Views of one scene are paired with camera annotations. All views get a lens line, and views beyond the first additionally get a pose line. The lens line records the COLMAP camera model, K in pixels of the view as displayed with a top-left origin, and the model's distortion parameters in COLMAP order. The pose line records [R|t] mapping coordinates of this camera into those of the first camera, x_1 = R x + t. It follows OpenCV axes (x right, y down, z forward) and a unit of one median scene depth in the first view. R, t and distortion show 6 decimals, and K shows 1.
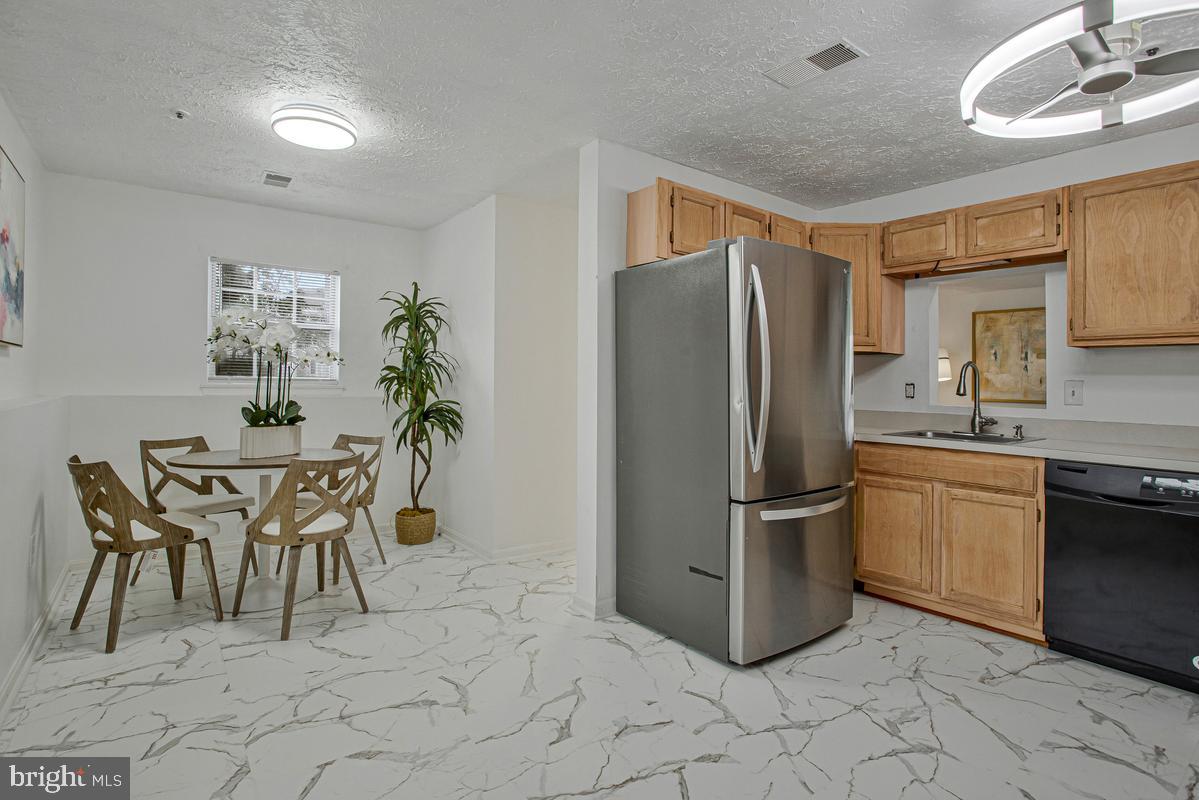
lens RADIAL K [[589.8, 0, 601.4], [0, 589.8, 370.6], [0, 0, 1]] dist [-0.053514, 0.035586]
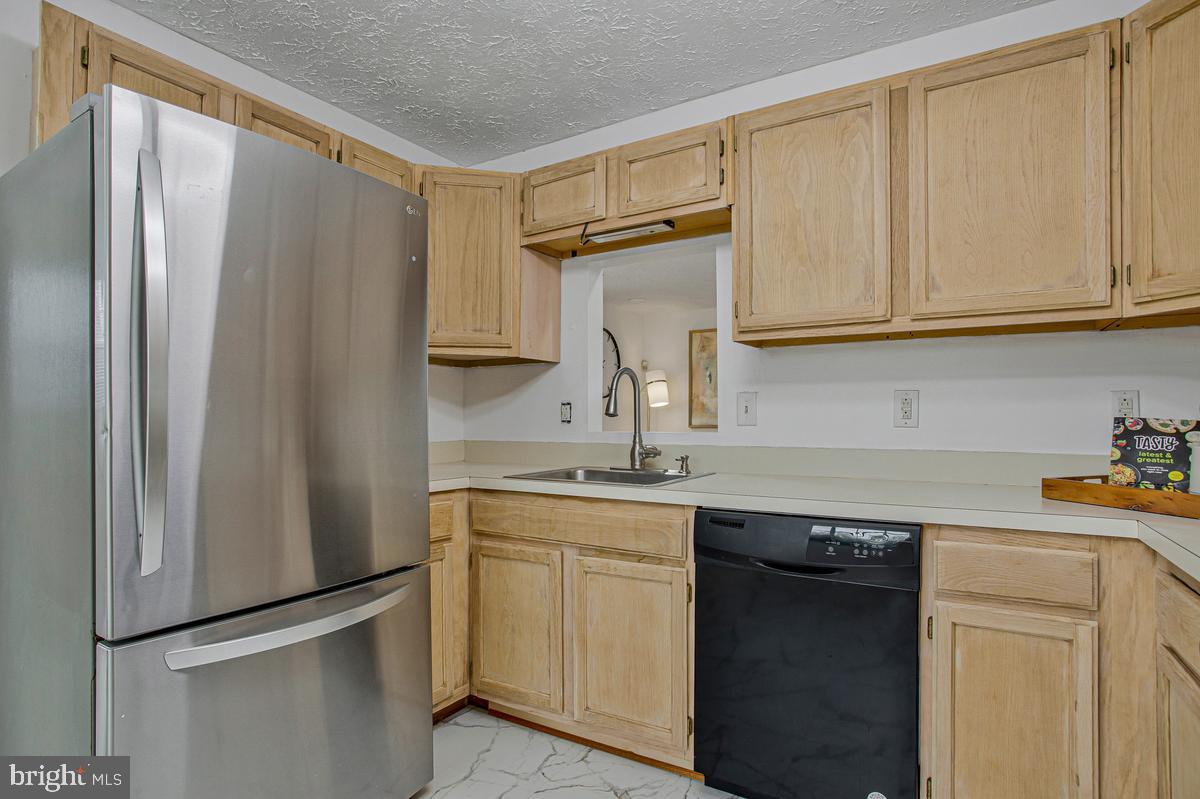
lens RADIAL K [[644.0, 0, 570.5], [0, 644.0, 413.8], [0, 0, 1]] dist [-0.035144, 0.001030]
pose [[0.939863, -0.016240, 0.341164, 0.310348], [0.010195, 0.999758, 0.019503, 0.024335], [-0.341398, -0.014852, 0.939801, 0.292801]]
